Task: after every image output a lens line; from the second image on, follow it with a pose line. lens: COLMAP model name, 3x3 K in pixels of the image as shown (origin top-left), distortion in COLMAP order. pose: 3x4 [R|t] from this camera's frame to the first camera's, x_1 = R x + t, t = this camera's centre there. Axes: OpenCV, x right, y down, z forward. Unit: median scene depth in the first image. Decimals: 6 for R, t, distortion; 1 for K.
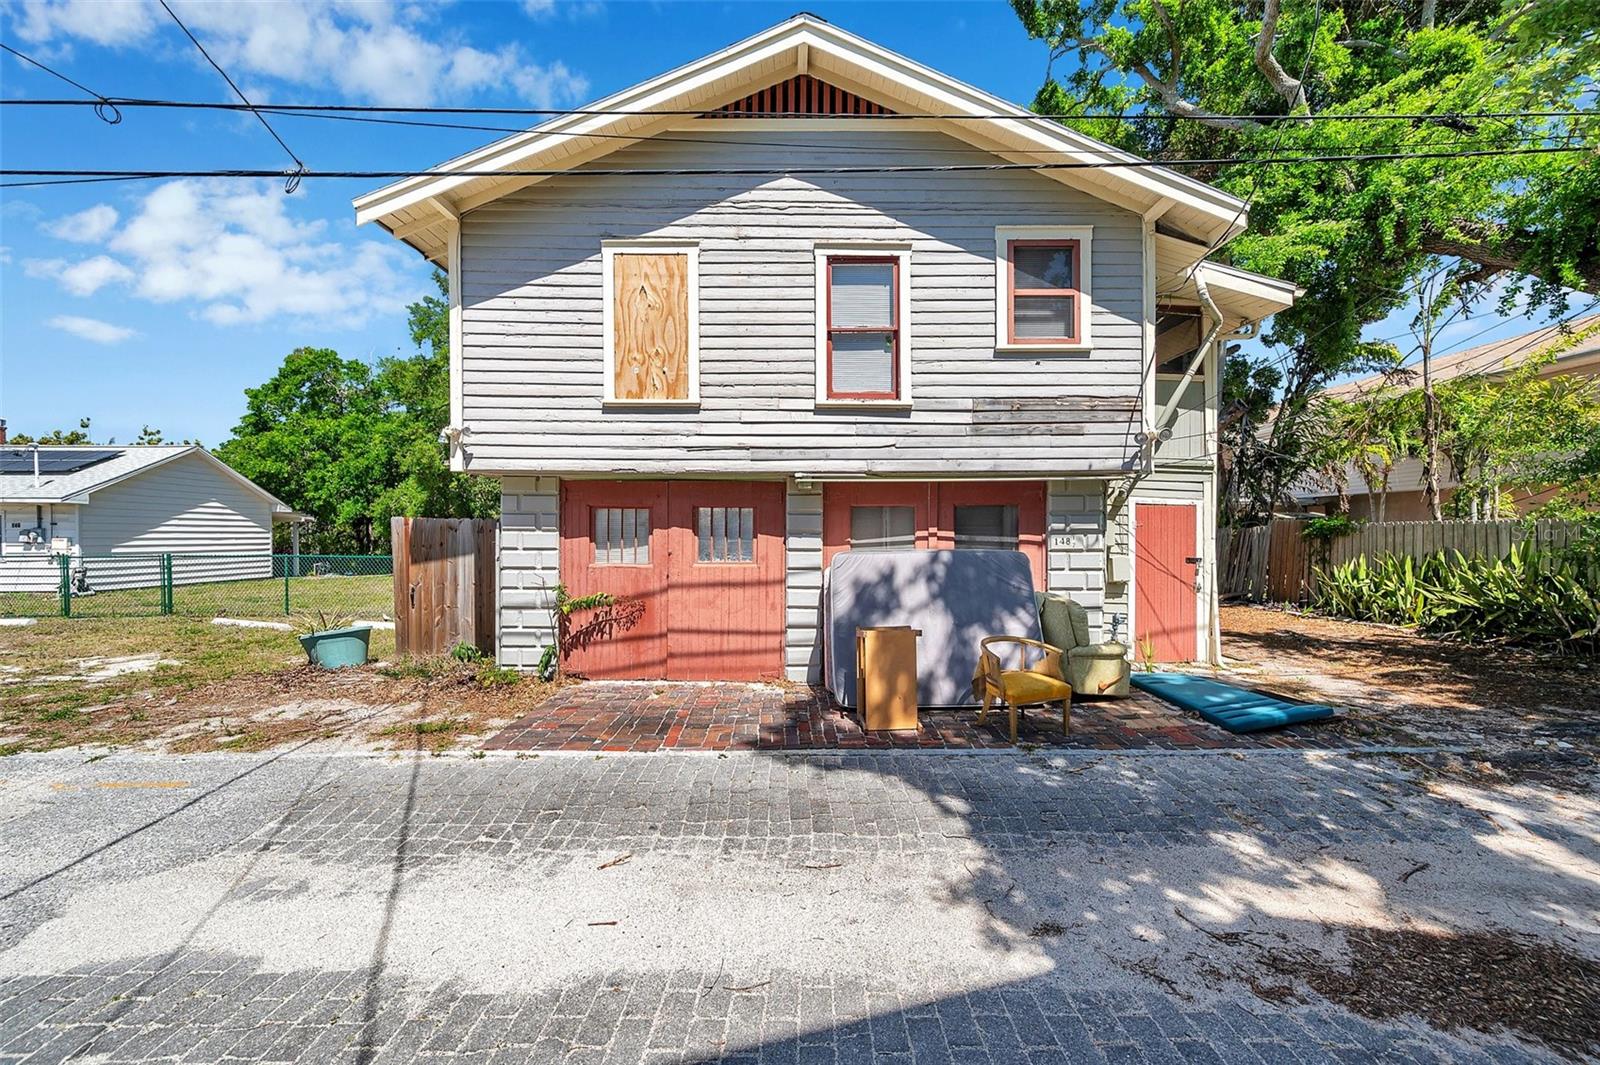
lens RADIAL K [[633.0, 0, 803.9], [0, 633.0, 534.2], [0, 0, 1]] dist [-0.000113, -0.000080]
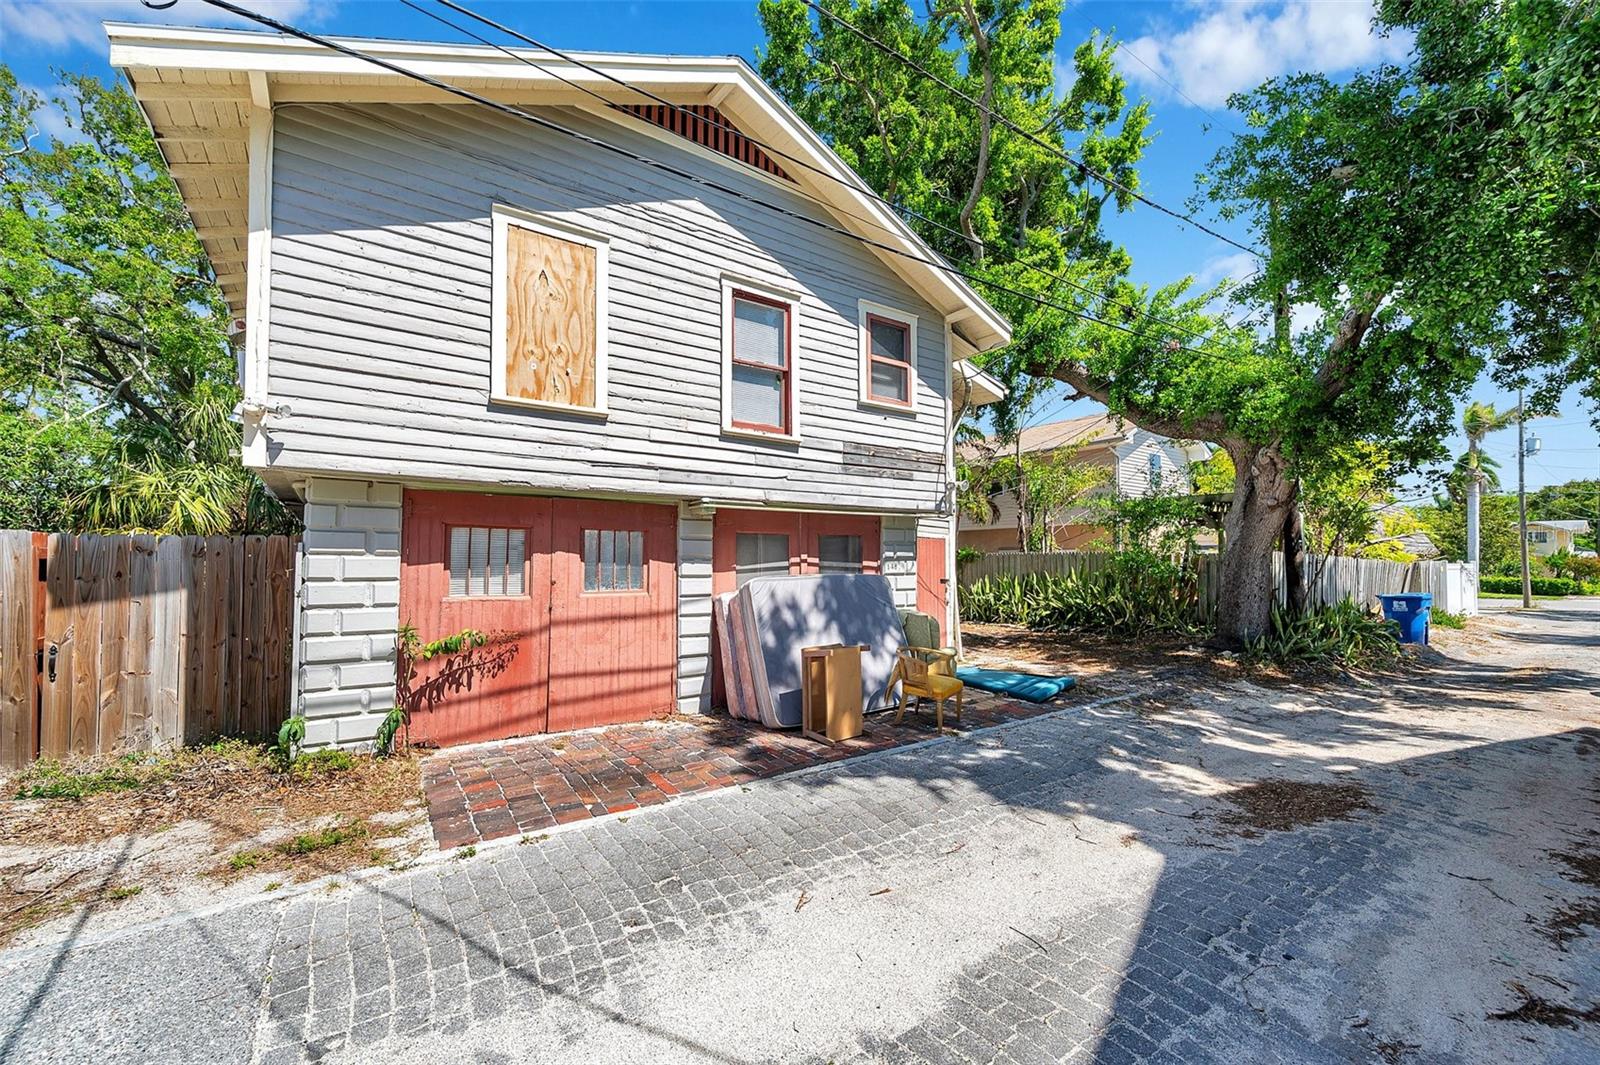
lens RADIAL K [[648.2, 0, 800.0], [0, 648.2, 532.5], [0, 0, 1]] dist [-0.000165, 0.000018]
pose [[0.817652, 0.026989, 0.575080, -0.465463], [-0.001892, 0.999021, -0.044194, 0.001236], [-0.575710, 0.035047, 0.816903, 0.094049]]
